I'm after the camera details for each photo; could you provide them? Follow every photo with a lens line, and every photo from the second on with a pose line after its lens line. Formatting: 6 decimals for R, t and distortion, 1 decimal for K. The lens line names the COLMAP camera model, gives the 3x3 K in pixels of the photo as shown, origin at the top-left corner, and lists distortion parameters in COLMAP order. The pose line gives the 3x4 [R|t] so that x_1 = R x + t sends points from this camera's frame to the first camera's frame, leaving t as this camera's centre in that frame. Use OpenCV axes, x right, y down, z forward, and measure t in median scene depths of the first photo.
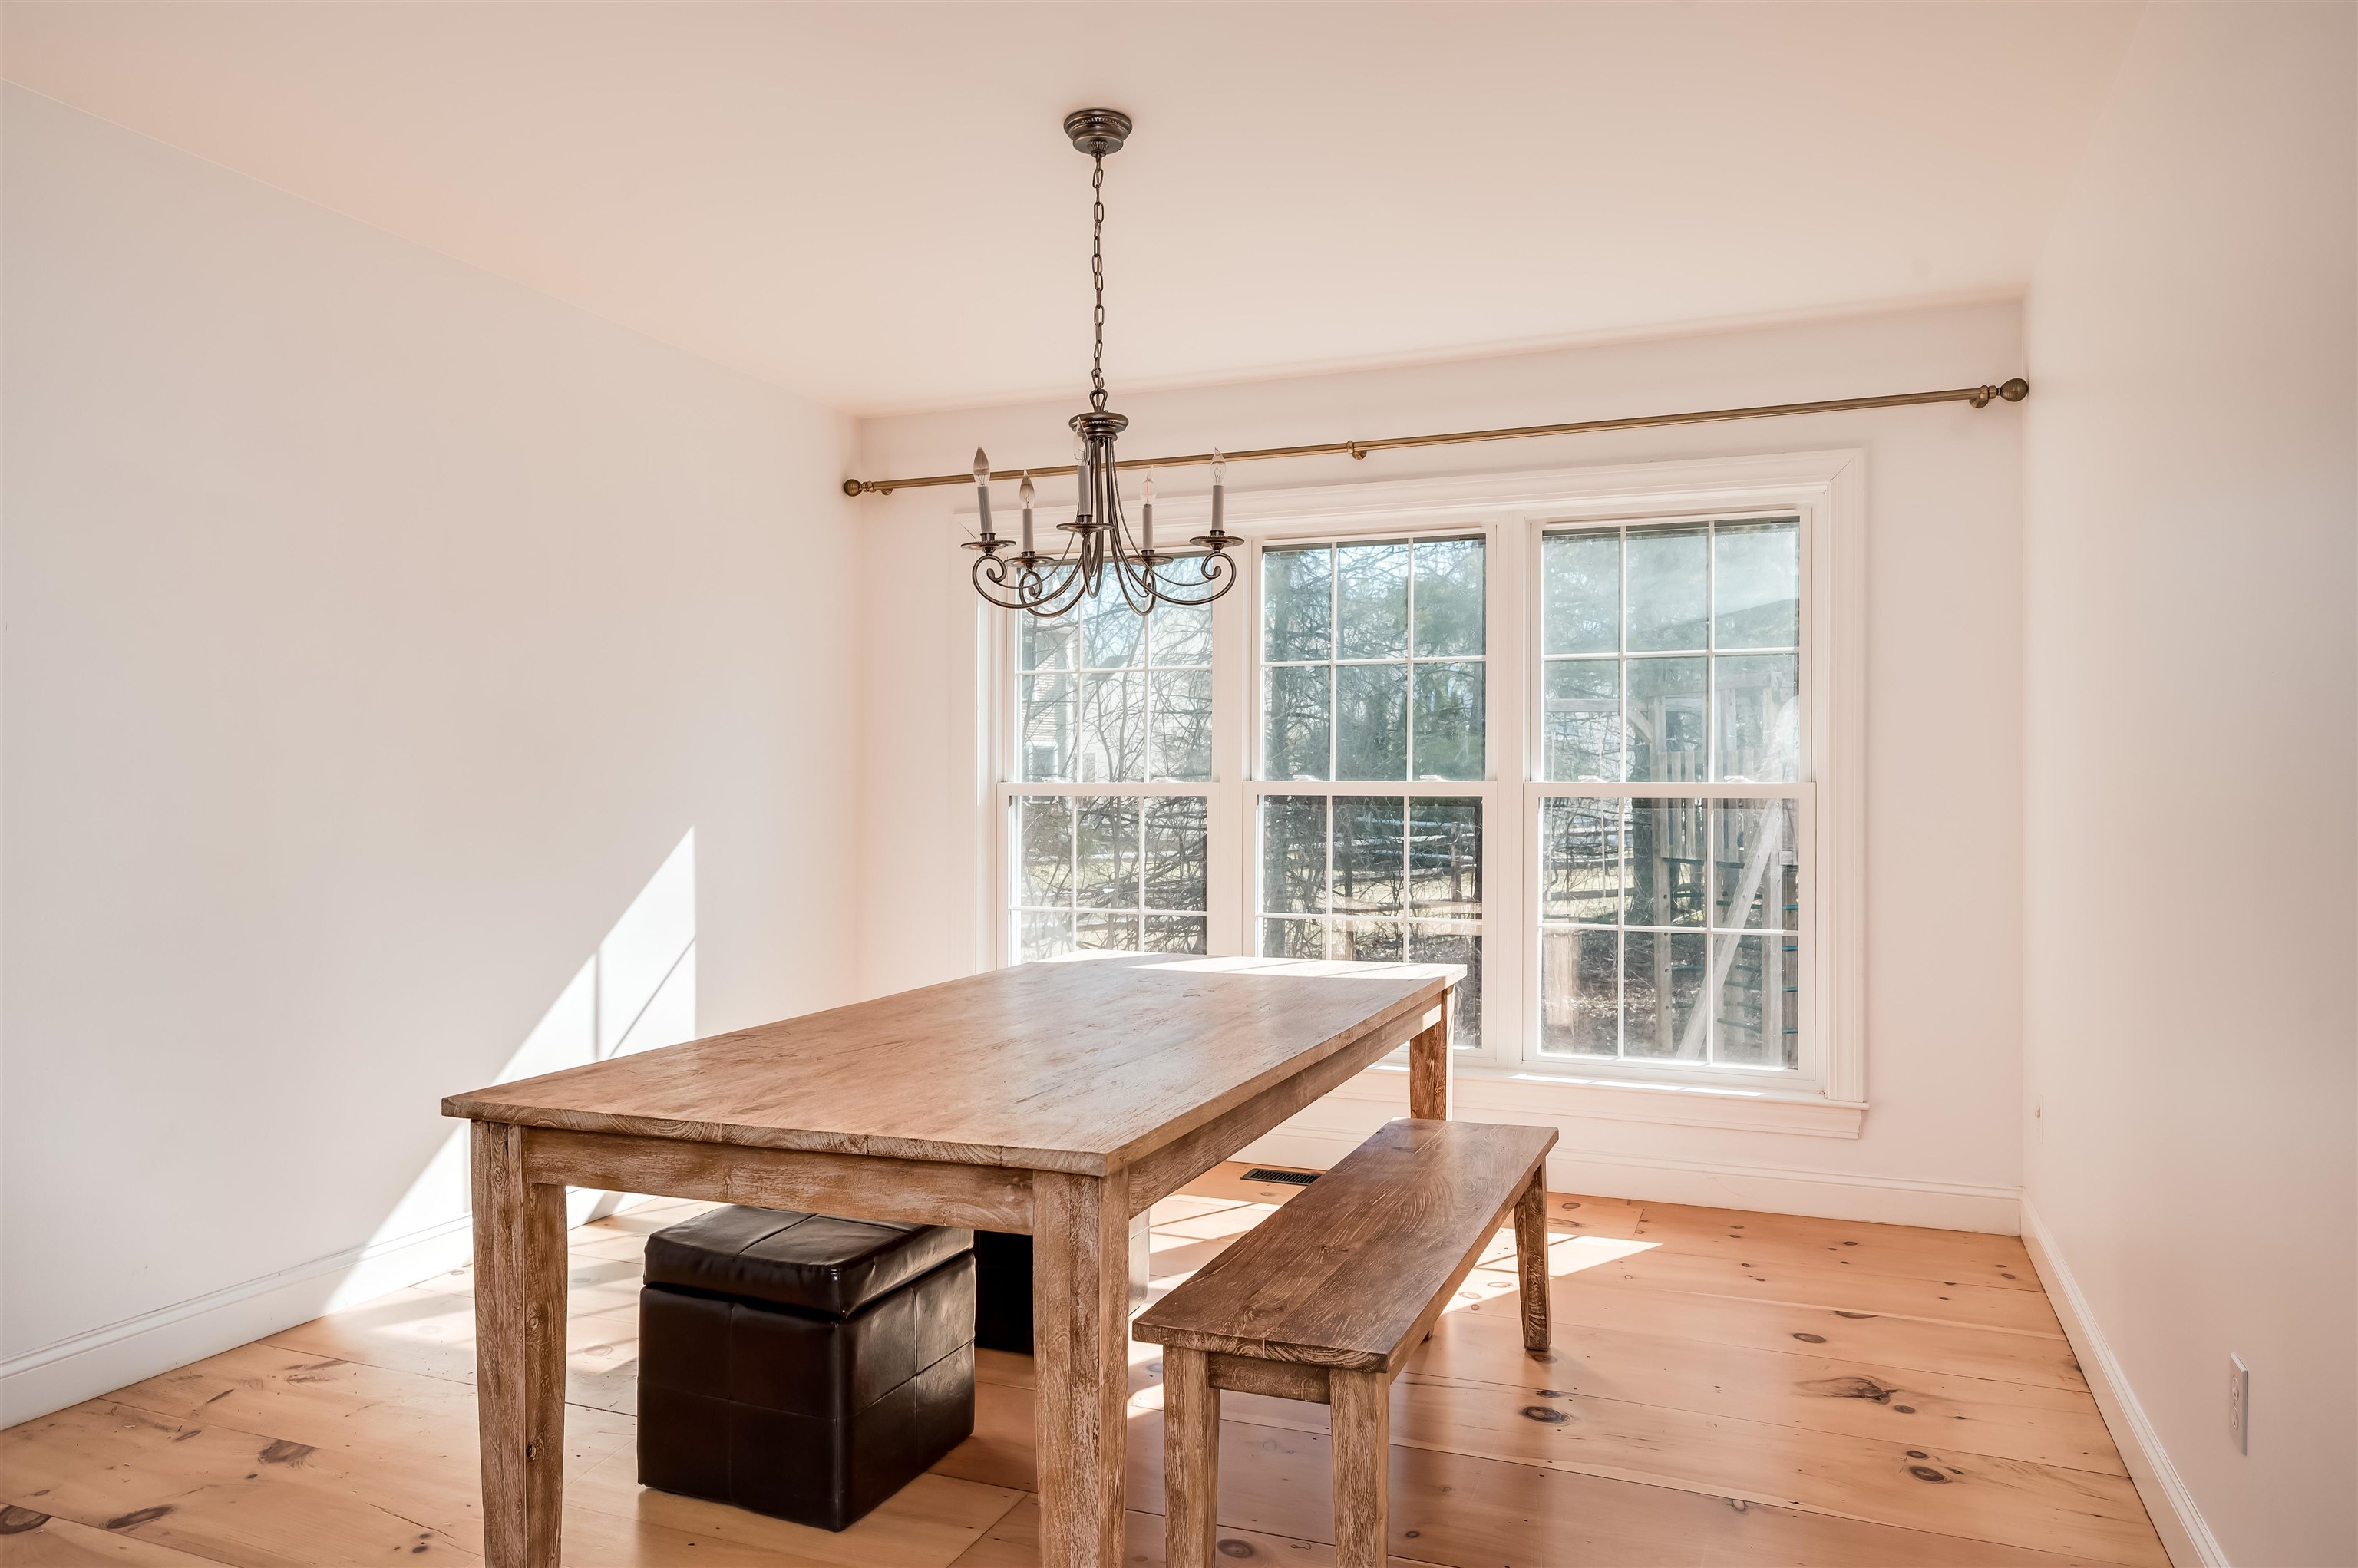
lens RADIAL K [[1723.7, 0, 1173.3], [0, 1723.7, 725.3], [0, 0, 1]] dist [0.001257, -0.000441]
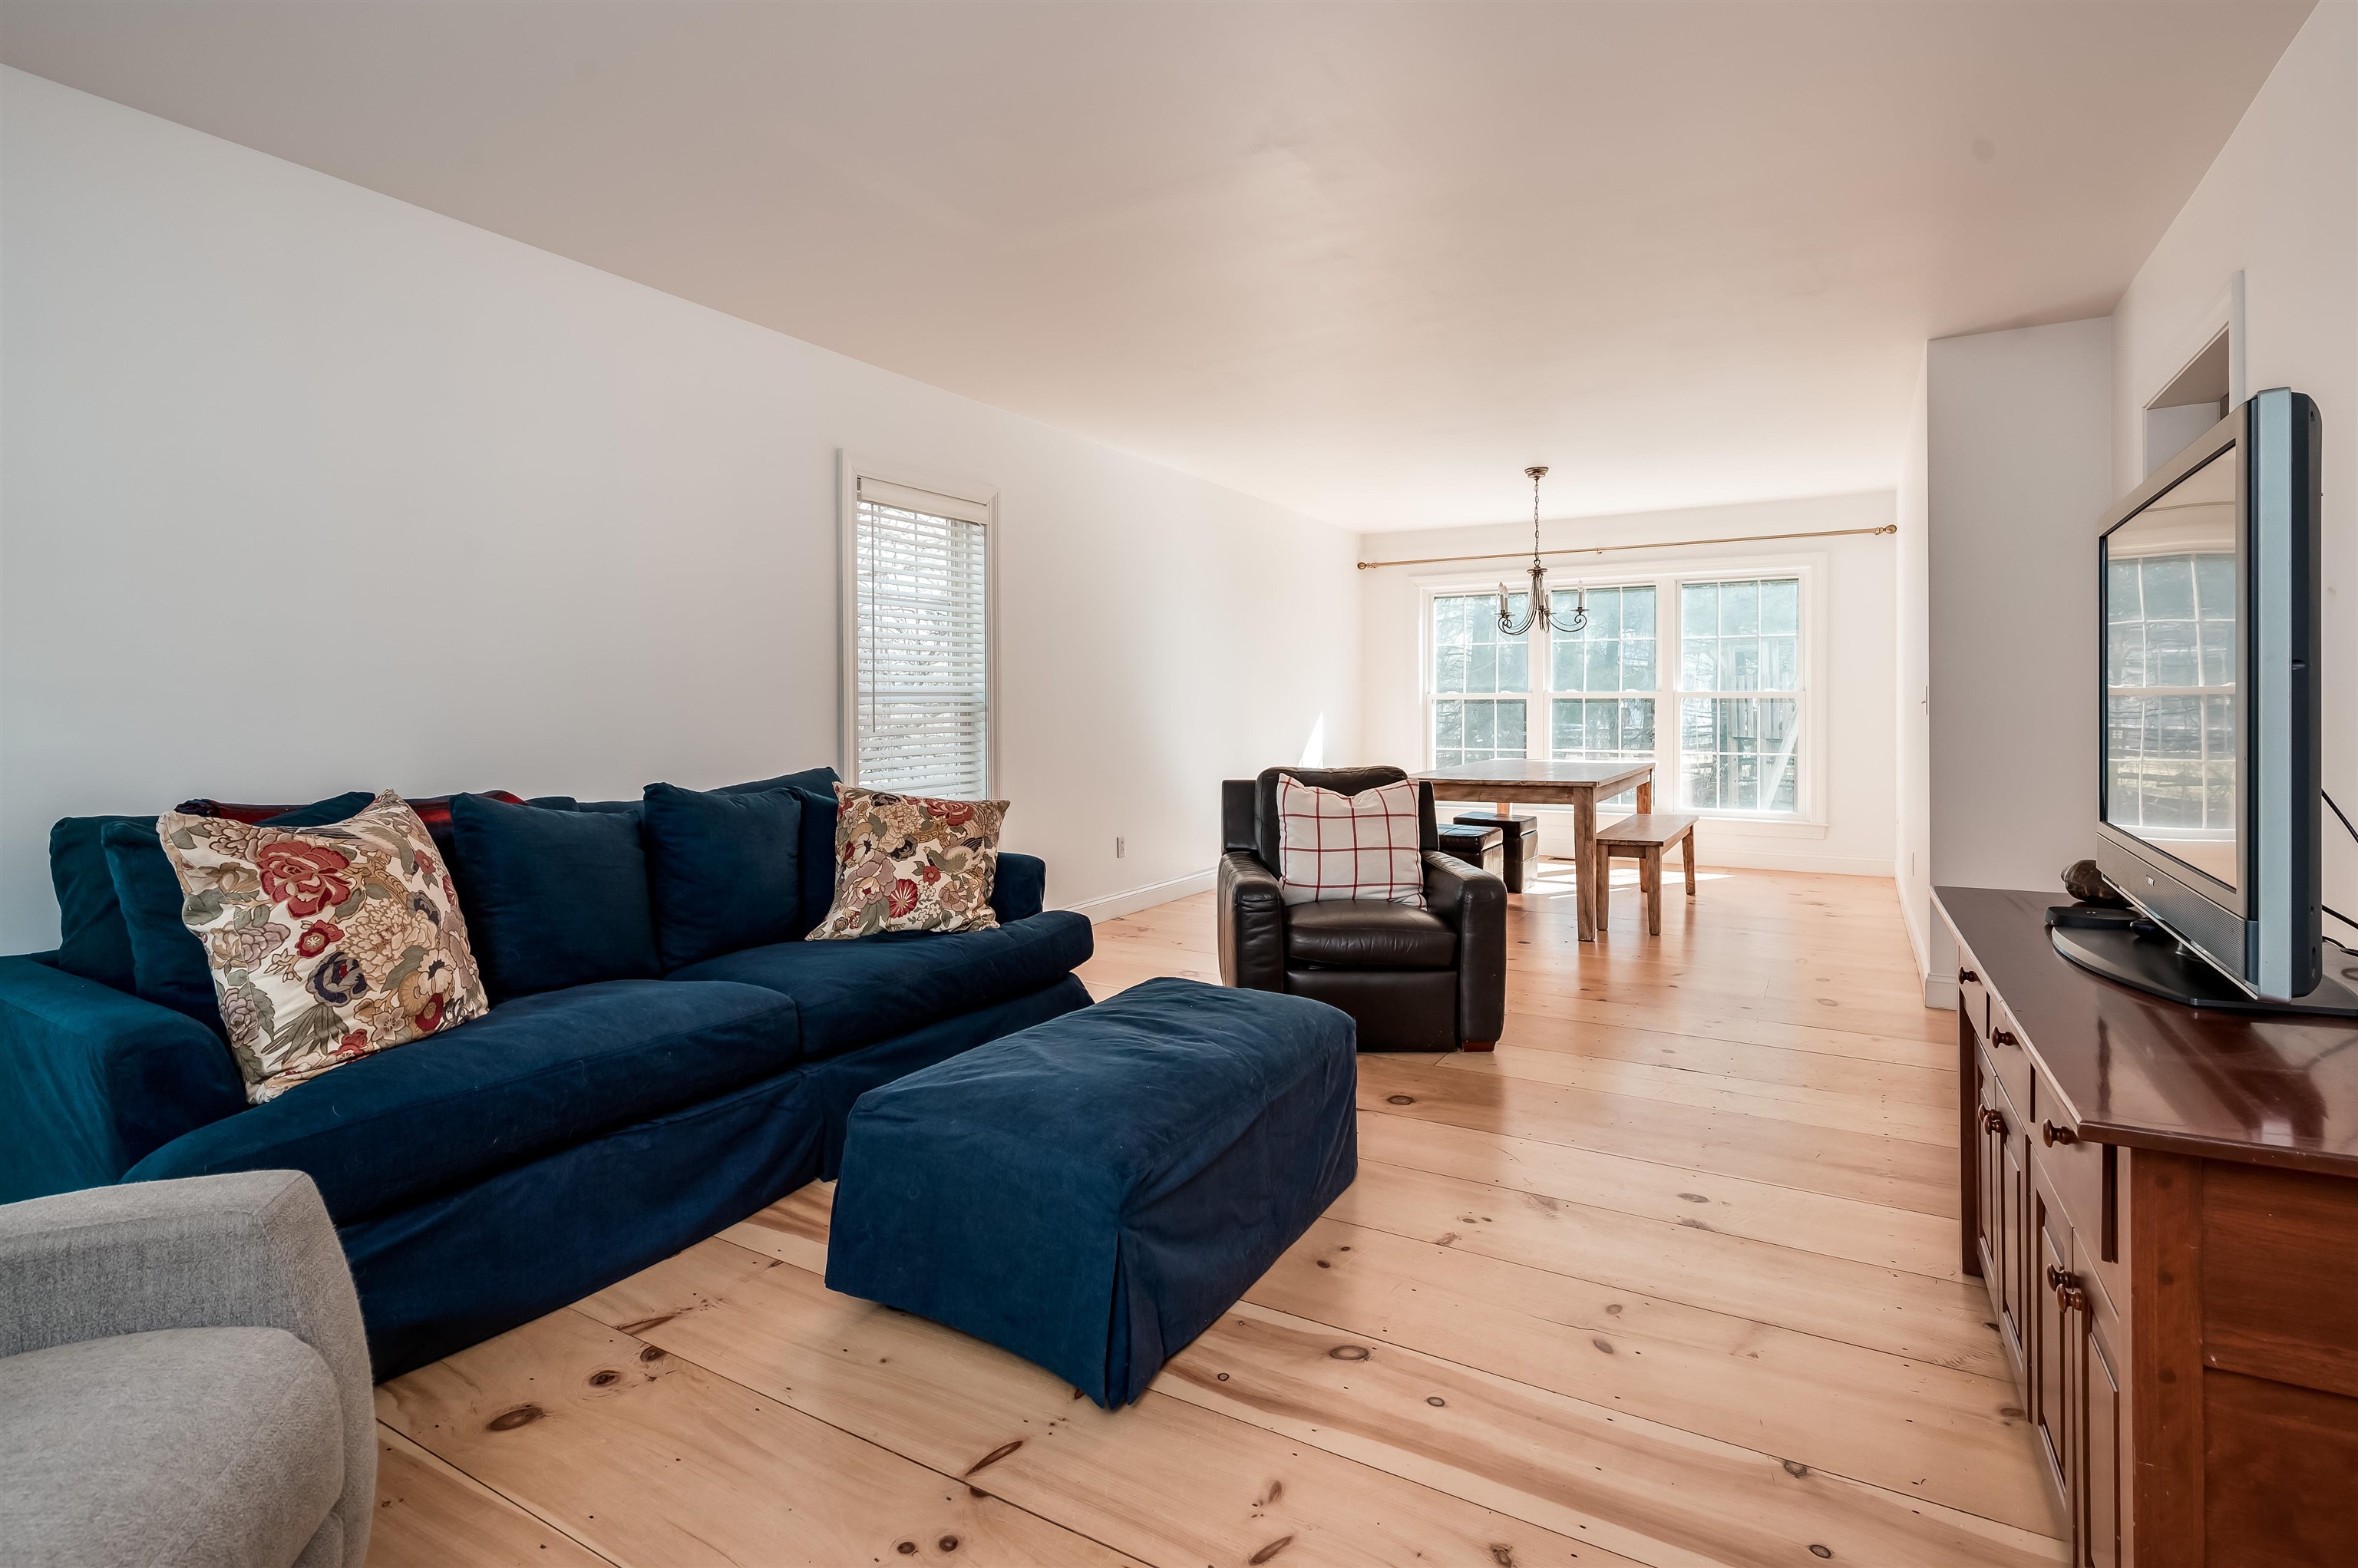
lens RADIAL K [[1126.8, 0, 1189.2], [0, 1126.8, 713.8], [0, 0, 1]] dist [-0.002125, -0.000283]
pose [[0.985164, -0.007007, -0.171472, -0.209307], [0.015033, 0.998849, 0.045549, -0.018260], [0.170956, -0.047451, 0.984135, -0.710285]]
